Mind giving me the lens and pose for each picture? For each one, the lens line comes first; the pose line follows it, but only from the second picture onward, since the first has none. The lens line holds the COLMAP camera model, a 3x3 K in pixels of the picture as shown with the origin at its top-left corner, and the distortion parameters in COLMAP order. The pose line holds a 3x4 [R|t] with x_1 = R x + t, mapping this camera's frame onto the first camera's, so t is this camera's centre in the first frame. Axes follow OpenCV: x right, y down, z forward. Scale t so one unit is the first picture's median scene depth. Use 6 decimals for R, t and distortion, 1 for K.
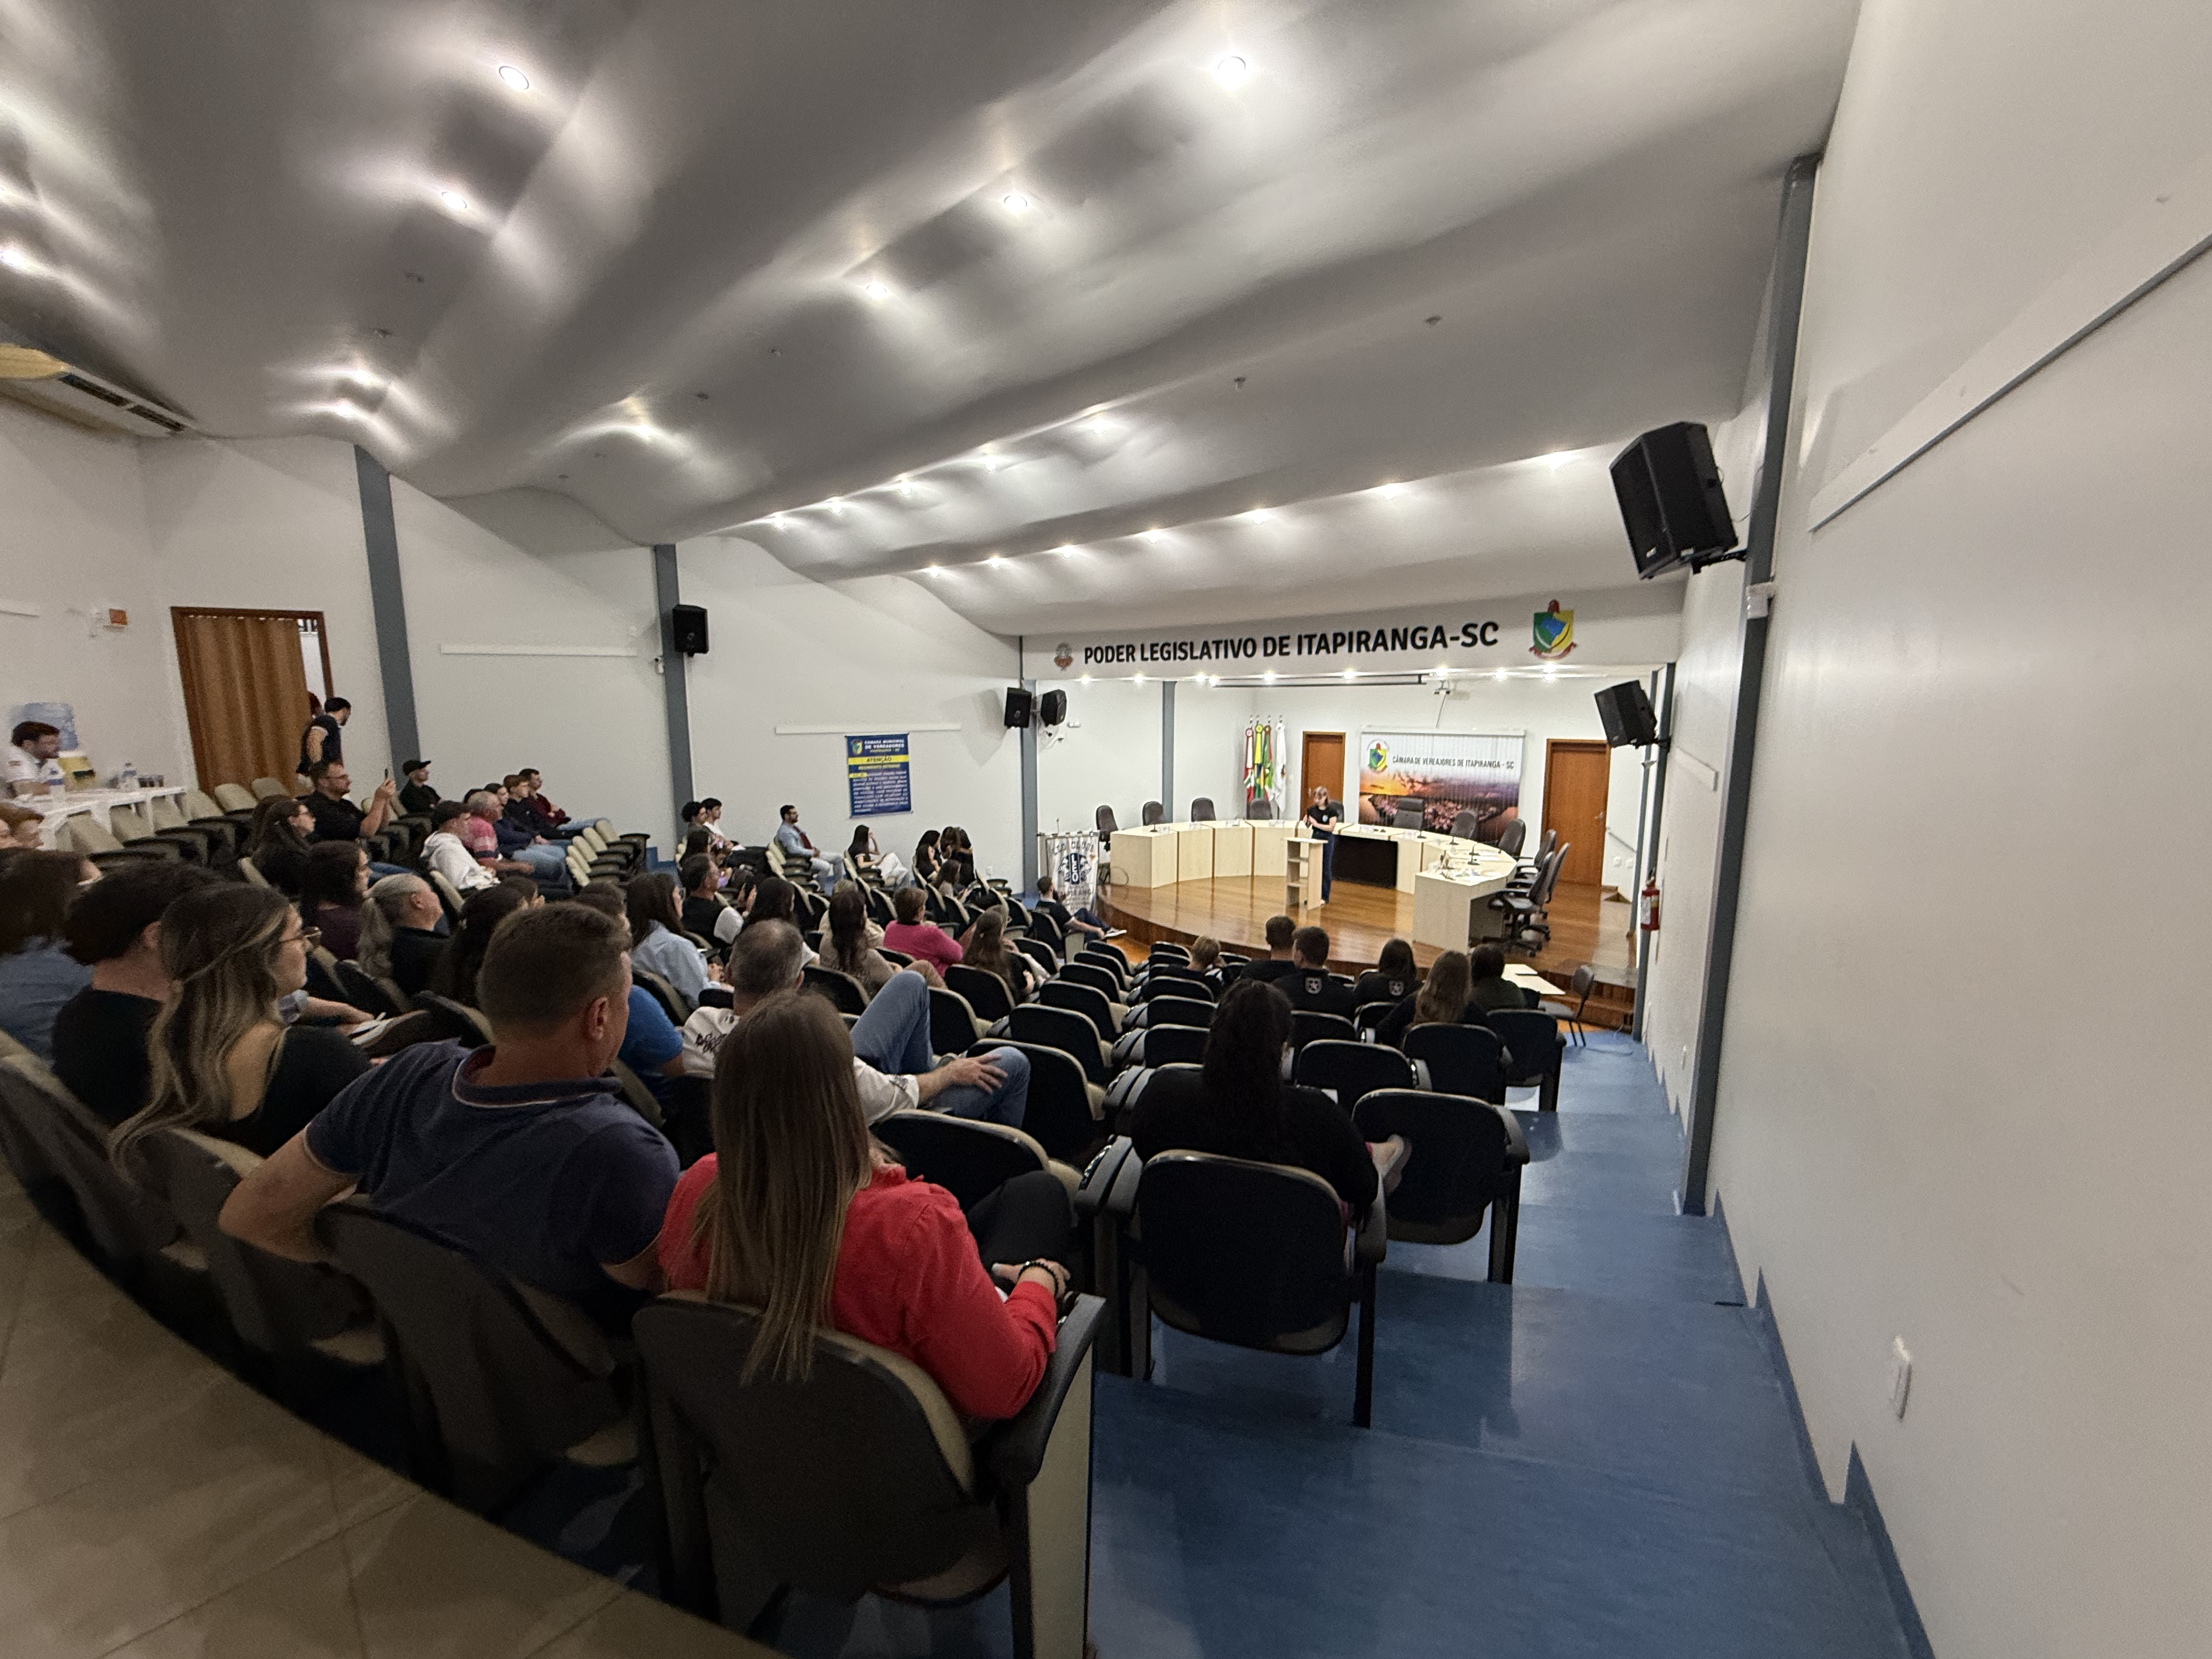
lens RADIAL K [[896.0, 0, 1098.4], [0, 896.0, 825.3], [0, 0, 1]] dist [-0.002118, -0.000063]
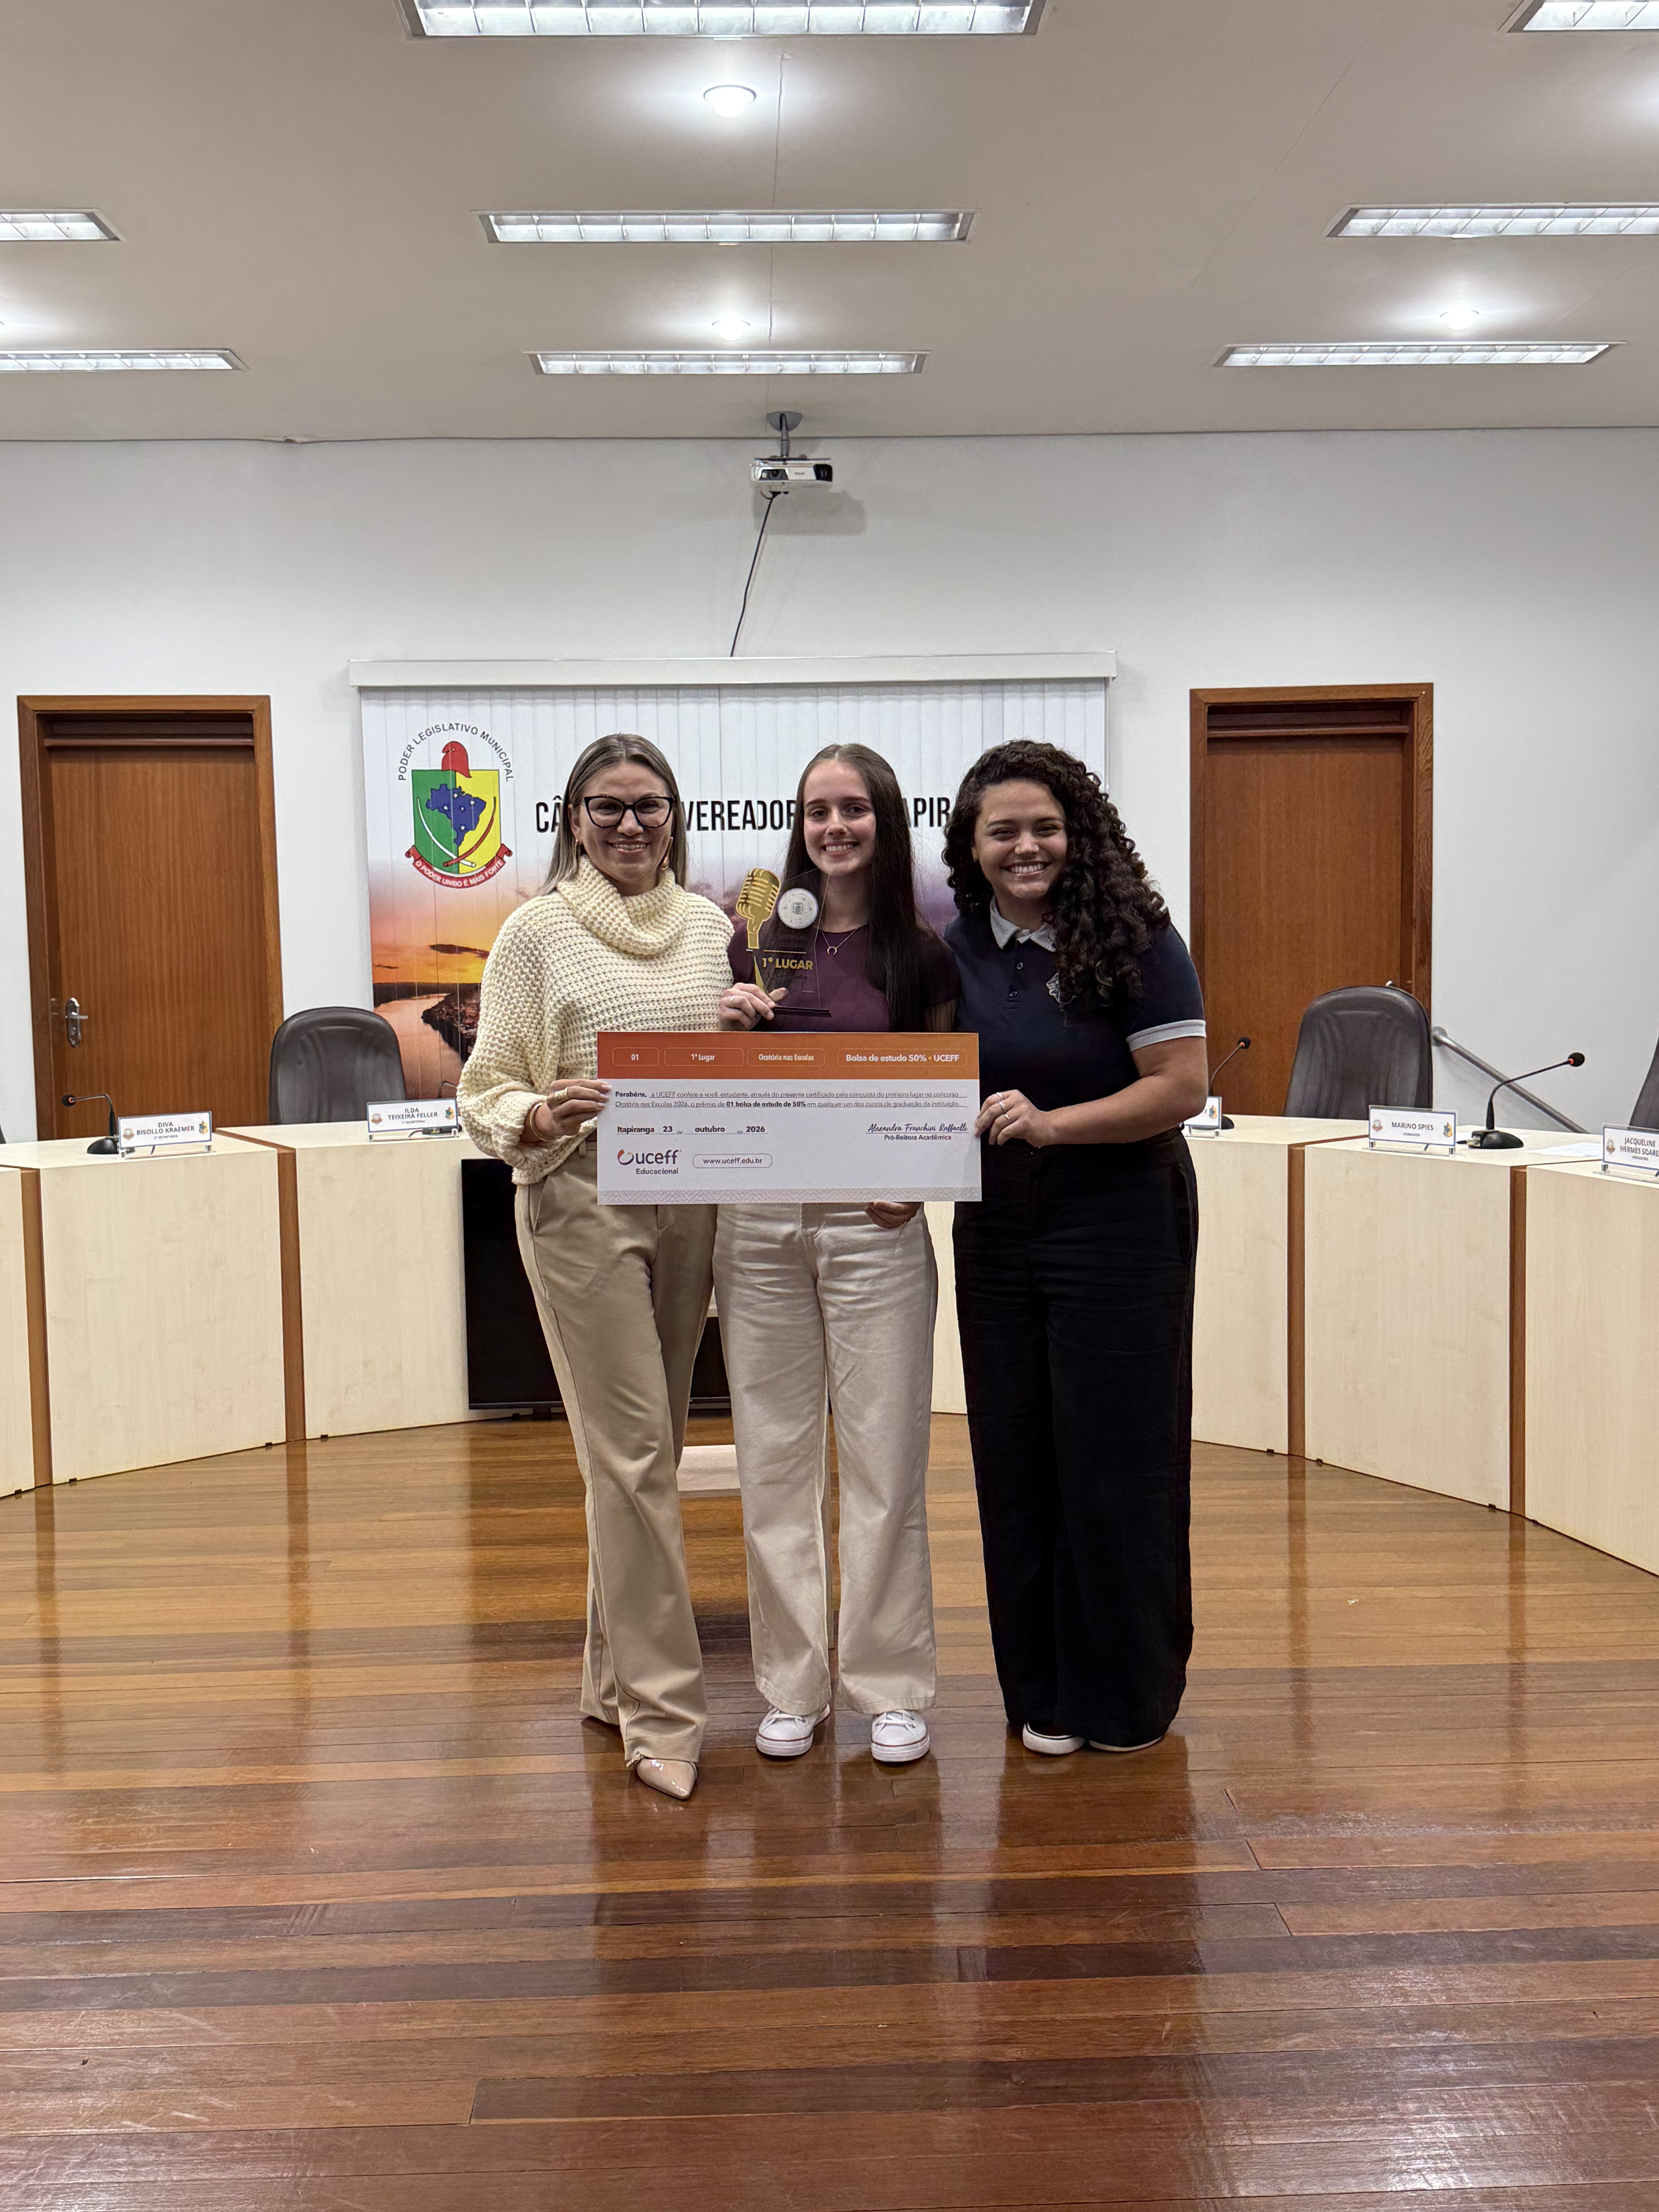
lens RADIAL K [[2208.7, 0, 828.0], [0, 2208.7, 1126.7], [0, 0, 1]] dist [0.081651, 0.000000]
pose [[0.680409, -0.073407, 0.729147, -0.021441], [0.117455, 0.993031, -0.009631, 0.023107], [-0.723359, 0.092195, 0.684290, 1.055172]]
